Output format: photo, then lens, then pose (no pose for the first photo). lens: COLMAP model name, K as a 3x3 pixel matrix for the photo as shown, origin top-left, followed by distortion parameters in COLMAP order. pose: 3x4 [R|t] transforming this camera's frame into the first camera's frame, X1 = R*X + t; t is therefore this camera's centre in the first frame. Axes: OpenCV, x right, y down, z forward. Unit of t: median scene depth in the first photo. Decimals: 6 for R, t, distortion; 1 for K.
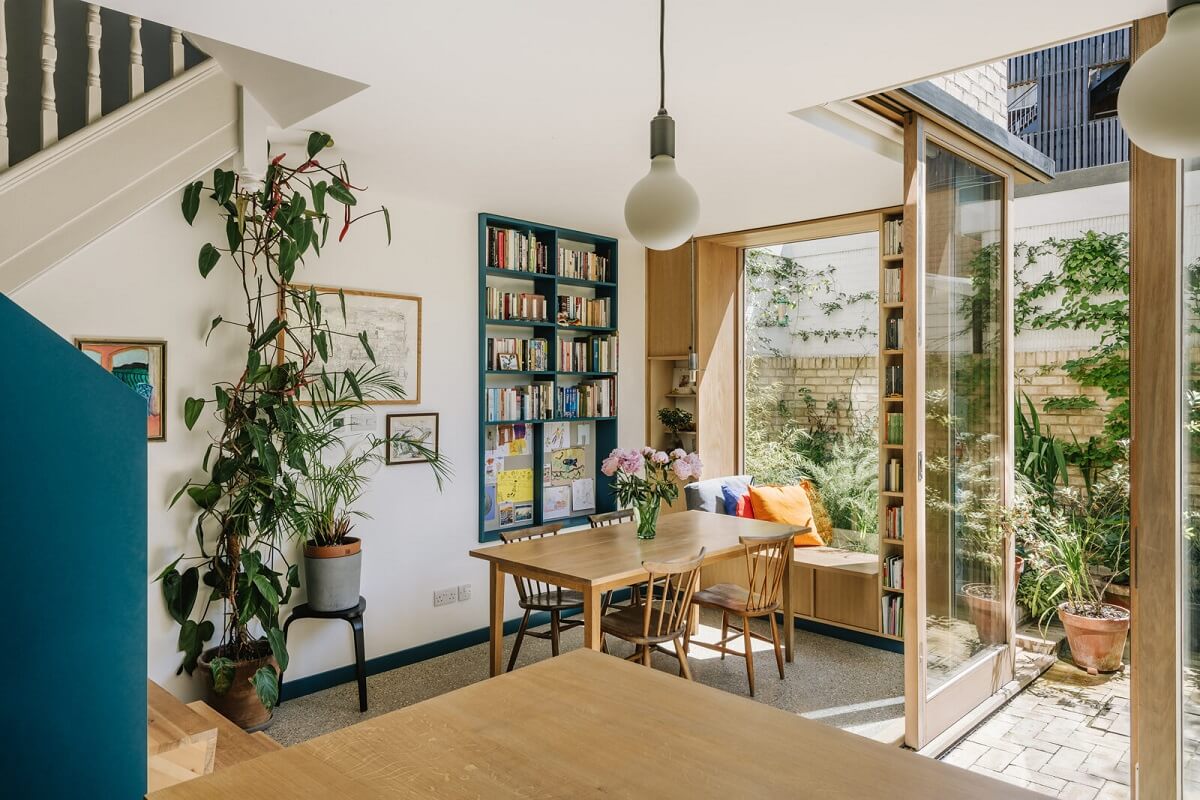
lens RADIAL K [[839.8, 0, 637.4], [0, 839.8, 389.4], [0, 0, 1]] dist [0.003935, -0.003907]
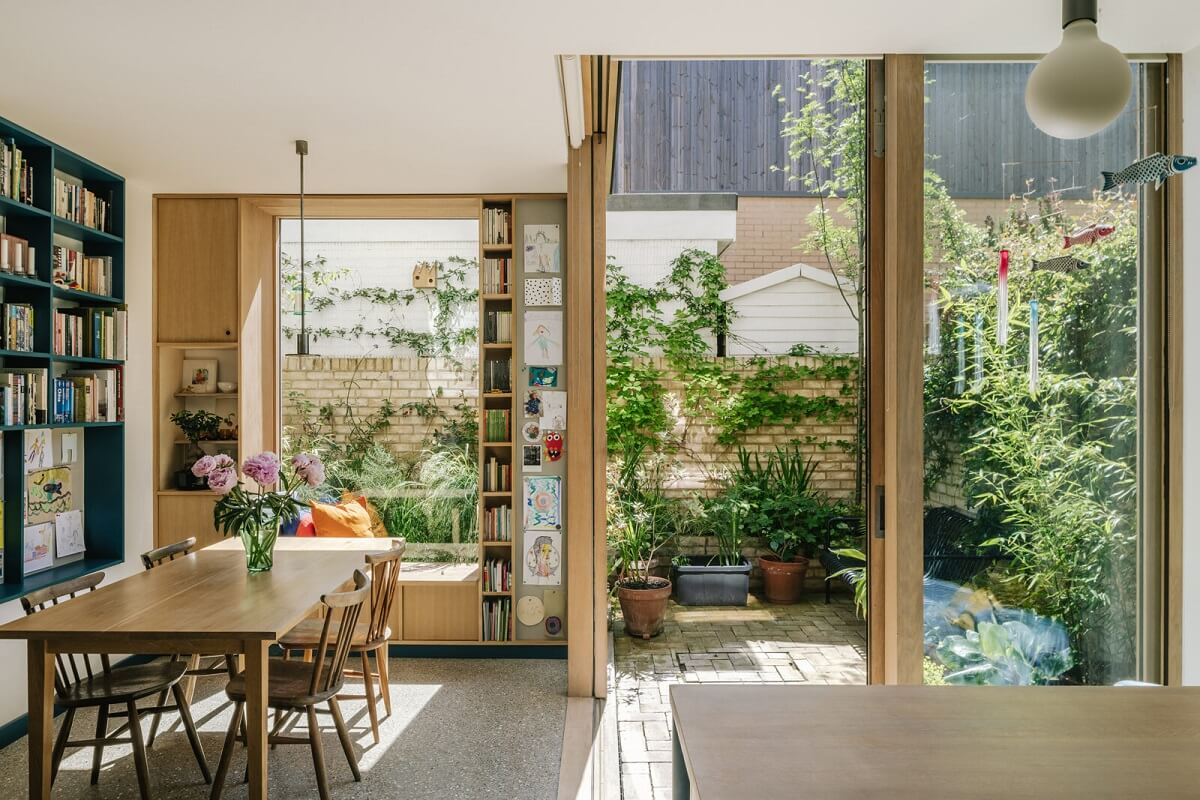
lens RADIAL K [[839.8, 0, 608.7], [0, 839.8, 411.3], [0, 0, 1]] dist [0.003935, -0.003907]
pose [[0.726182, -0.006487, 0.687472, -0.225385], [0.006303, 0.999976, 0.002777, 0.024660], [-0.687474, 0.002317, 0.726205, 0.186253]]
